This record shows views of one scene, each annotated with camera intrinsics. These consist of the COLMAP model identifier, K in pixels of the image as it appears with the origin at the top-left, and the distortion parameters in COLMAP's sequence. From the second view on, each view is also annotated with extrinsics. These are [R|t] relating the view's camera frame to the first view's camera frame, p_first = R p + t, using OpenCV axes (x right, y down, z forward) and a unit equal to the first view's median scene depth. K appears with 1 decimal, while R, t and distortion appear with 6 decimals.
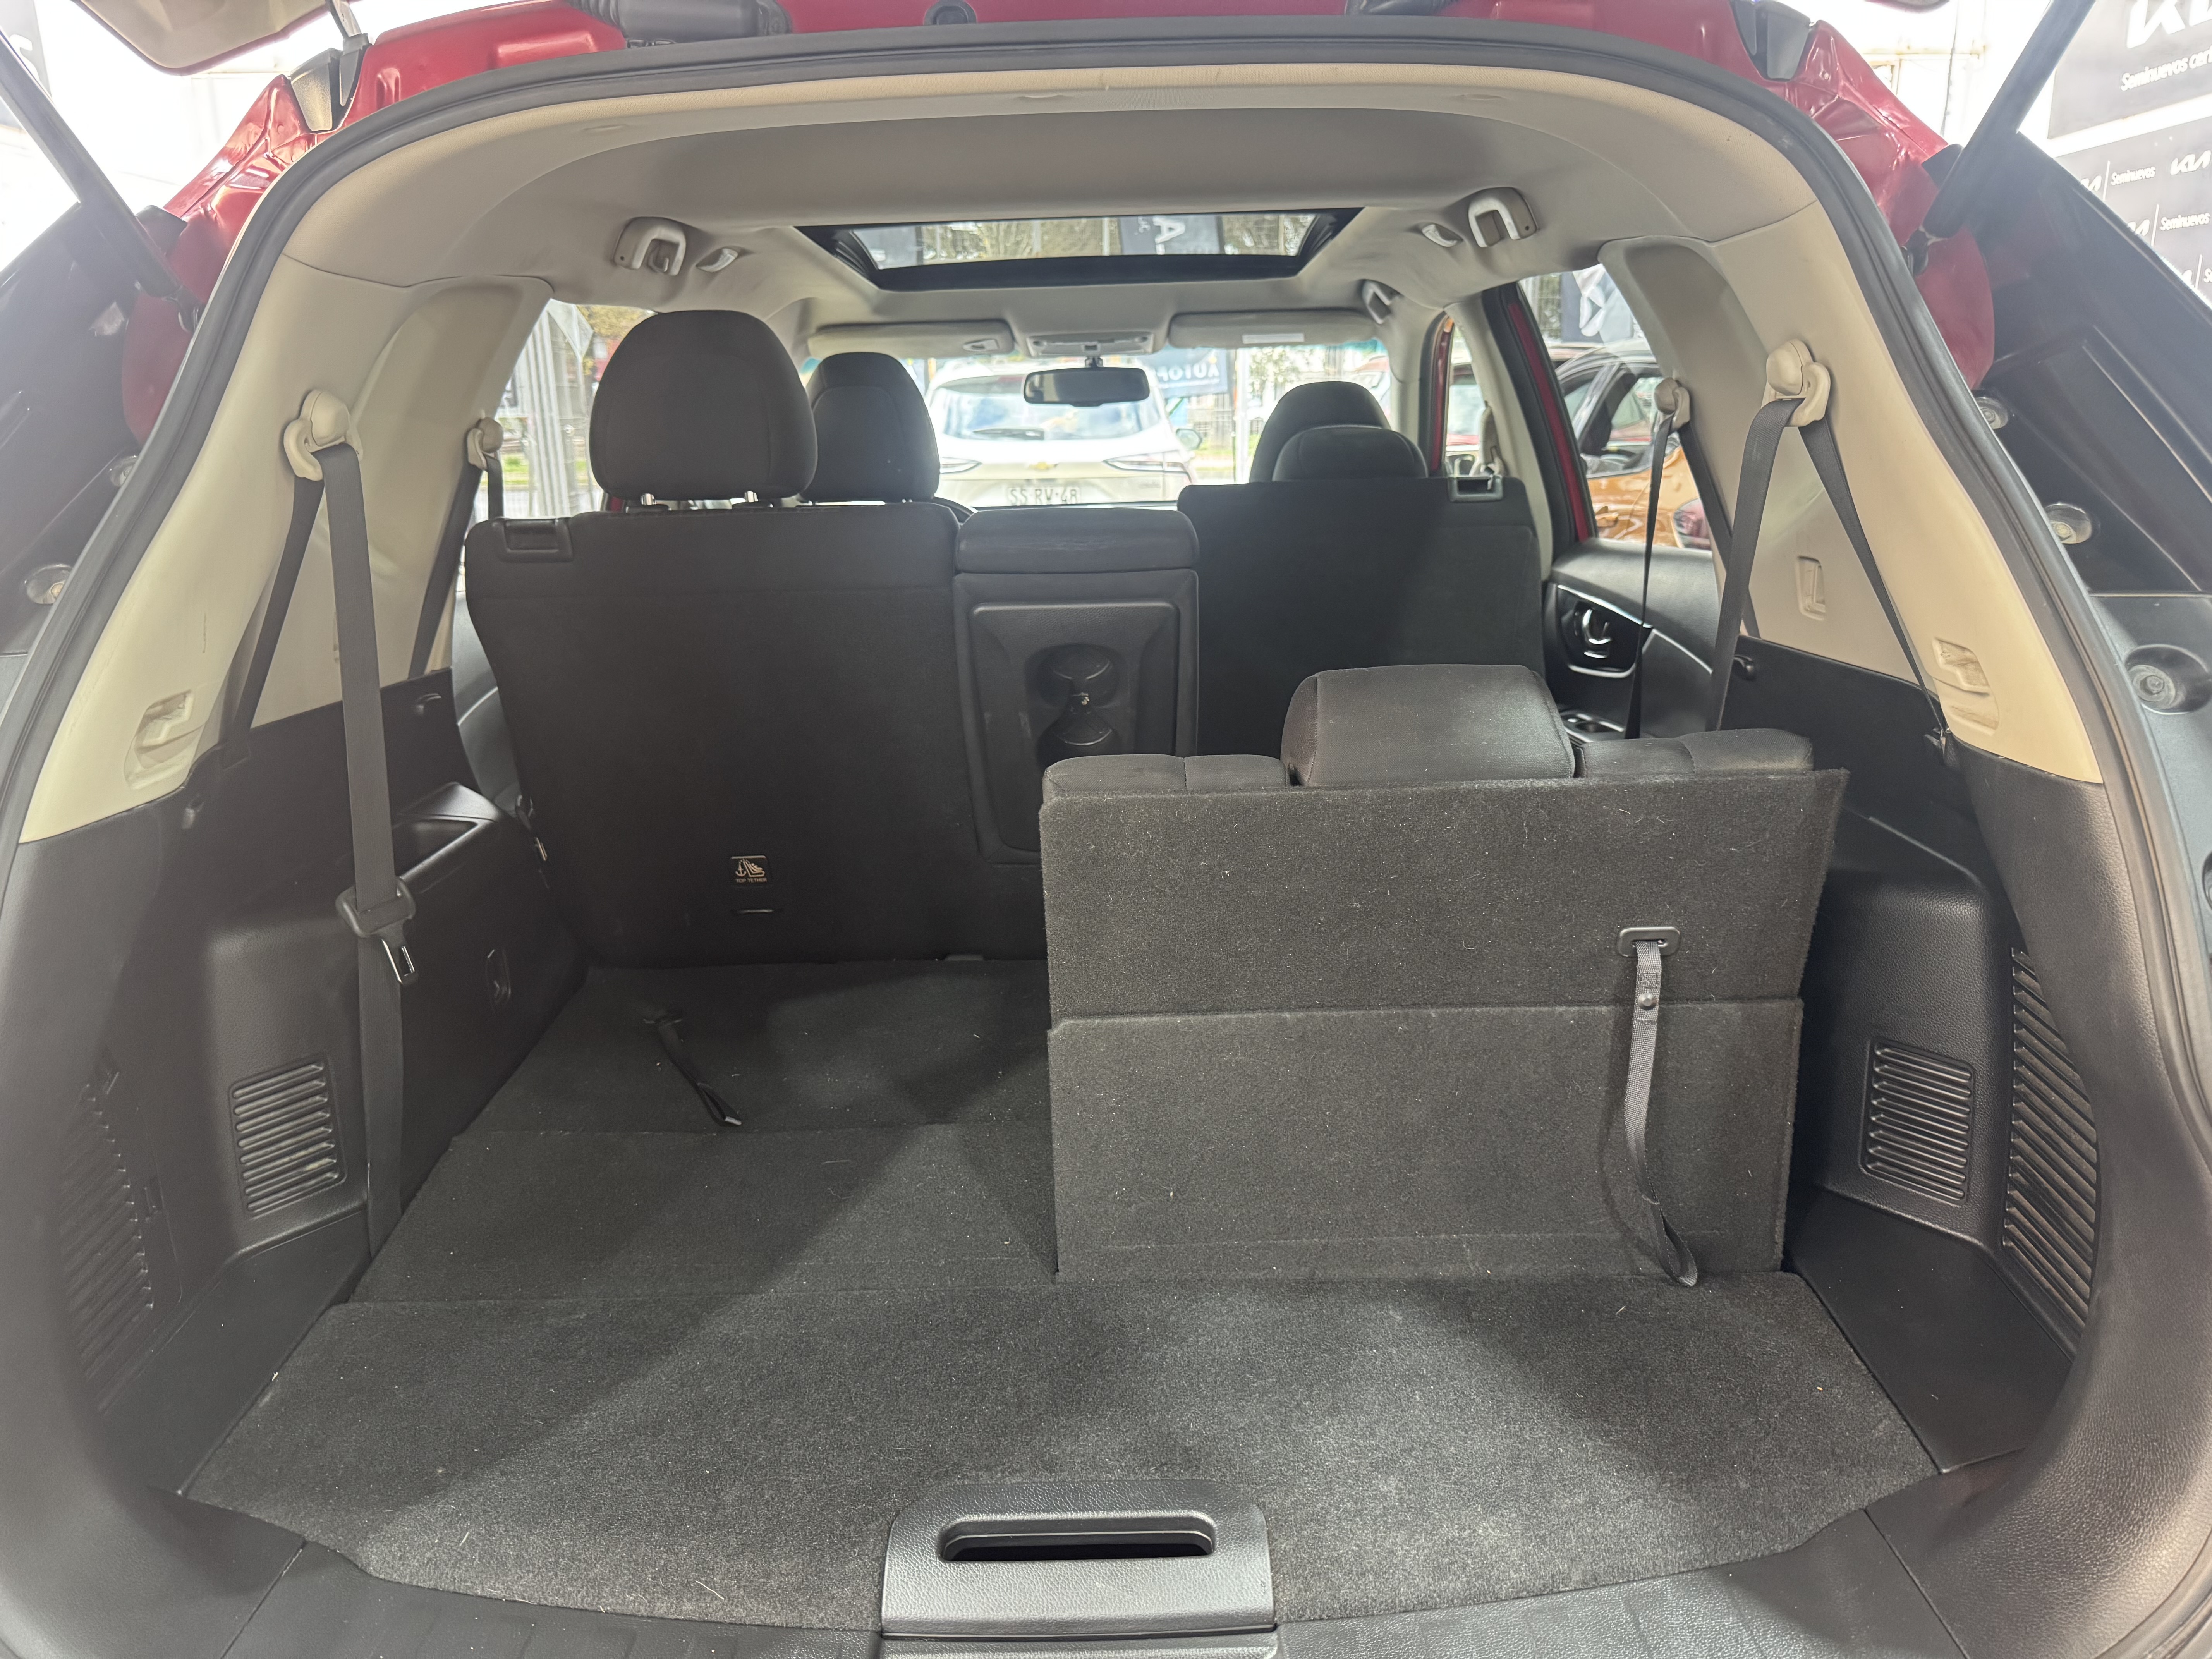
lens RADIAL K [[1572.0, 0, 1113.3], [0, 1572.0, 837.0], [0, 0, 1]] dist [0.011492, -0.022736]
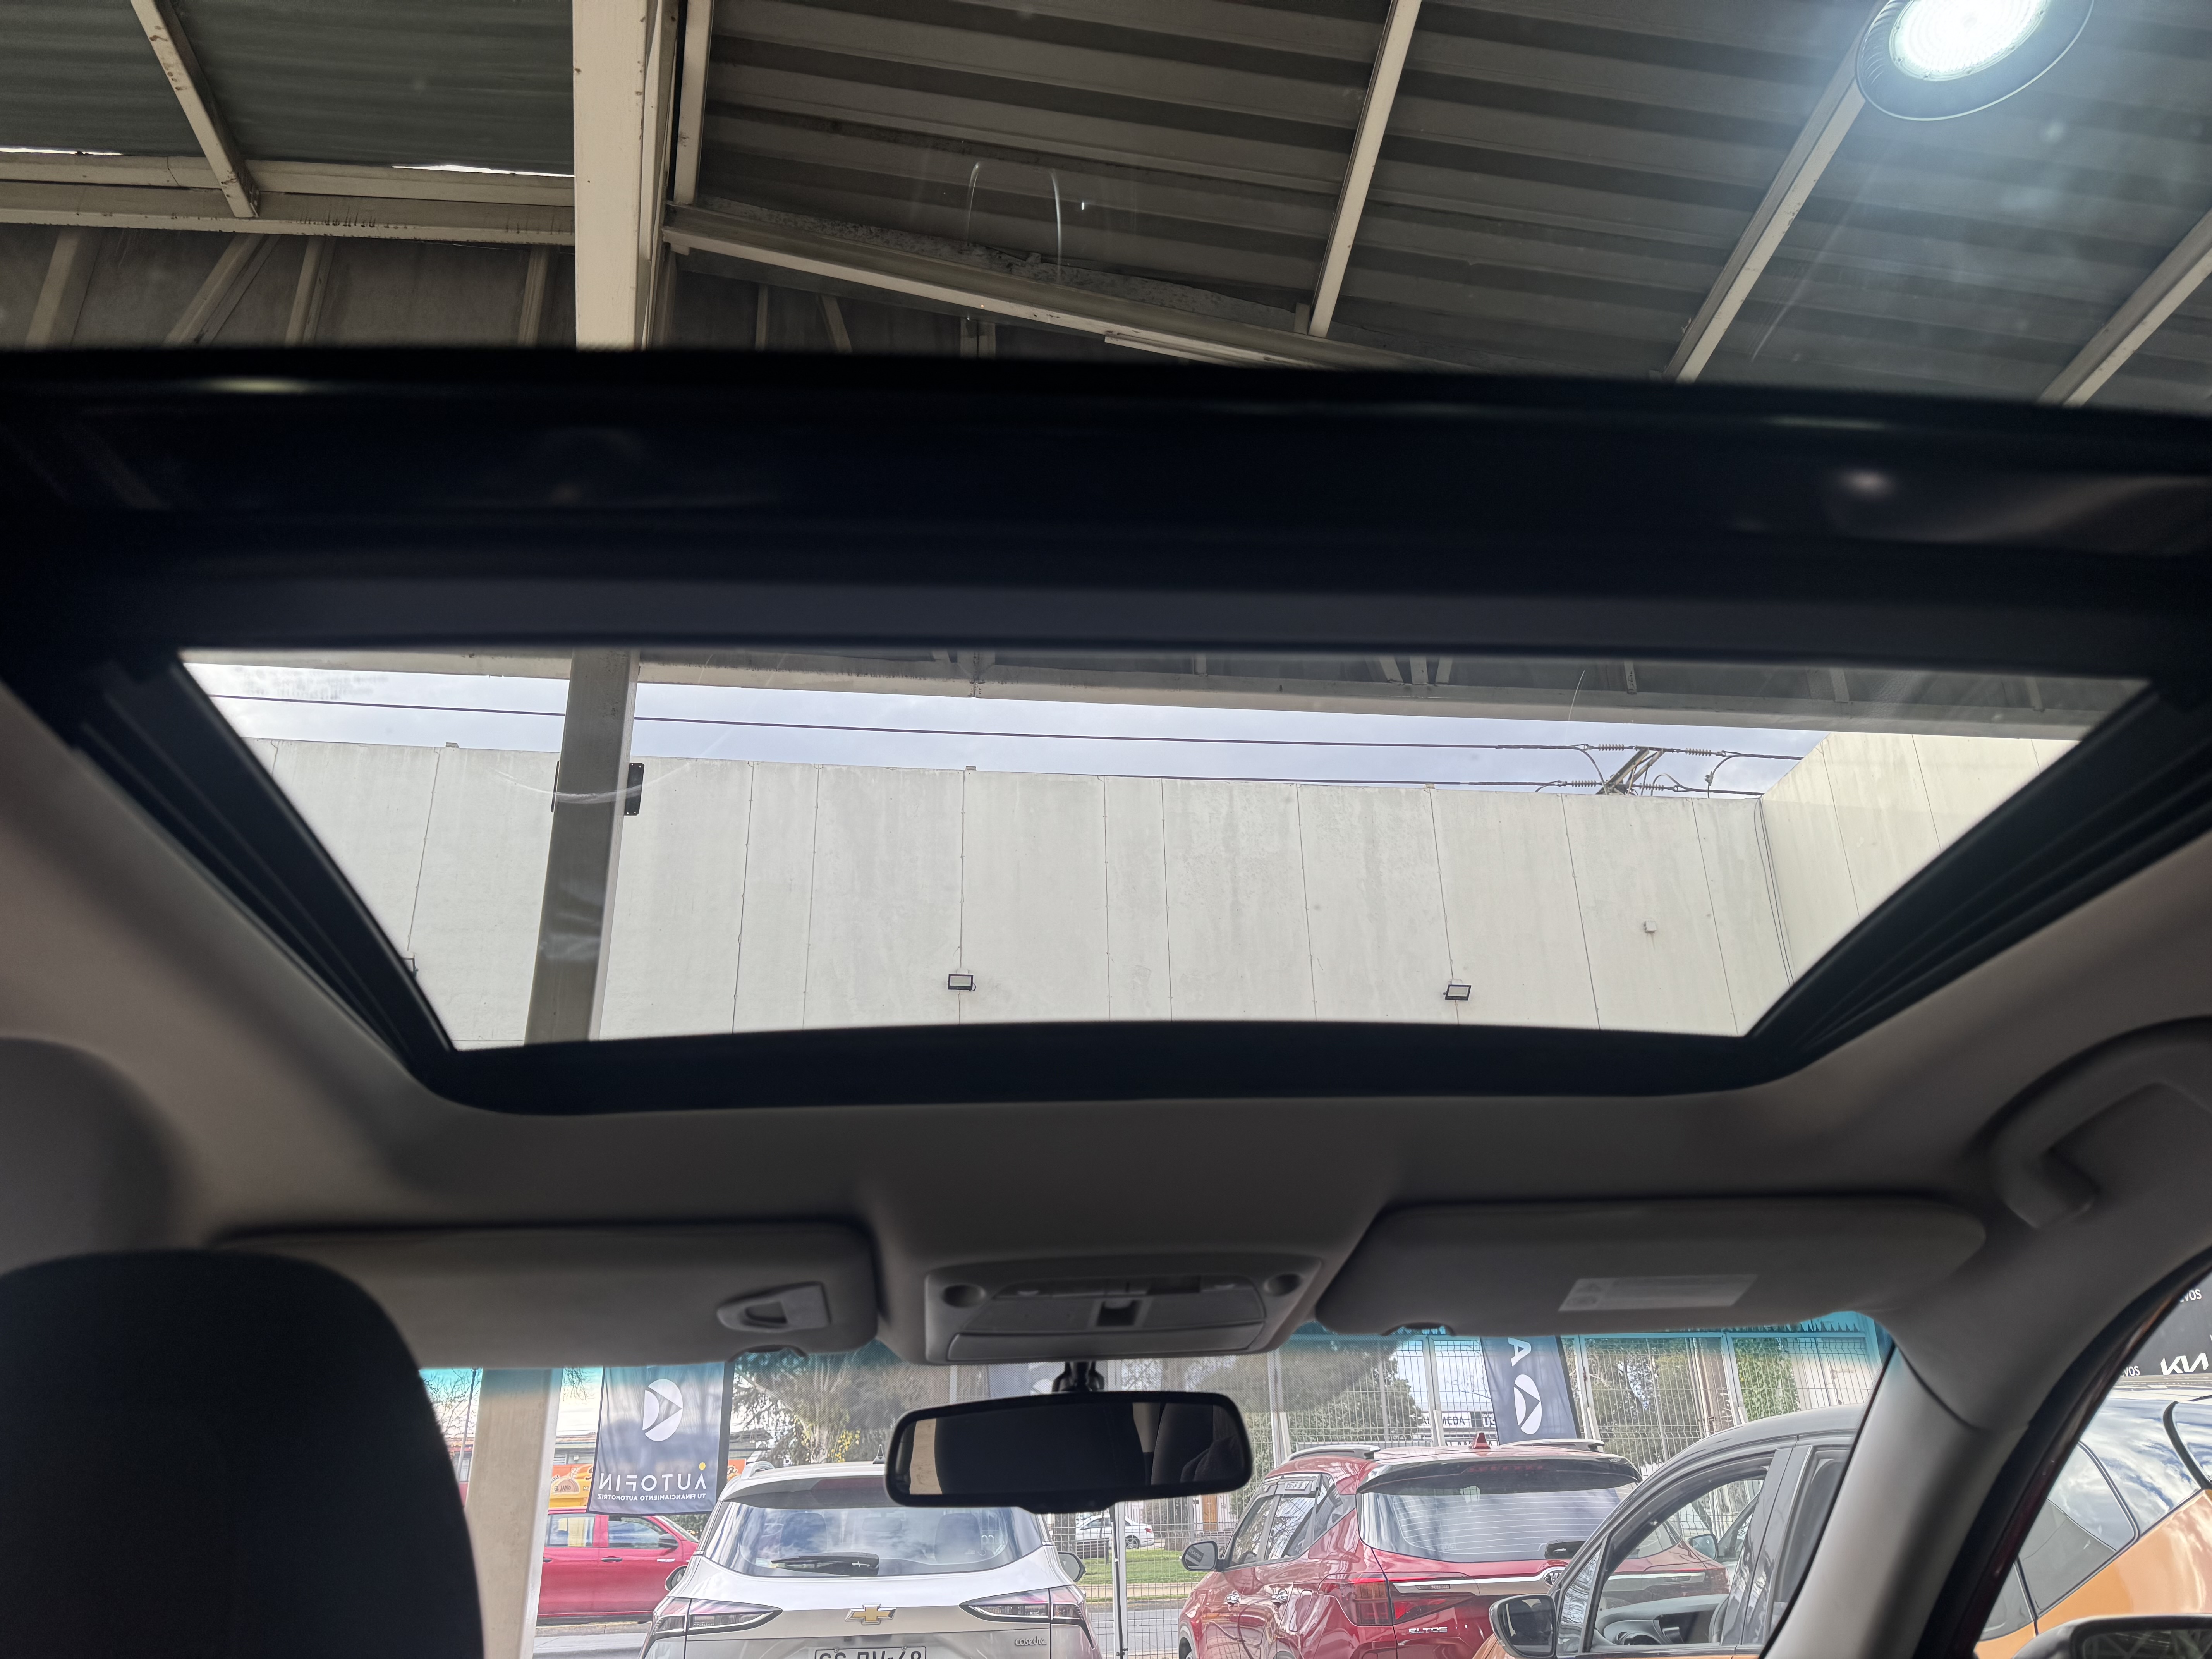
lens RADIAL K [[1572.0, 0, 1113.3], [0, 1572.0, 837.0], [0, 0, 1]] dist [0.011492, -0.022736]
pose [[0.993979, 0.051867, 0.096515, -0.047925], [0.020087, 0.779671, -0.625867, -0.169534], [-0.107712, 0.624038, 0.773935, 0.634407]]
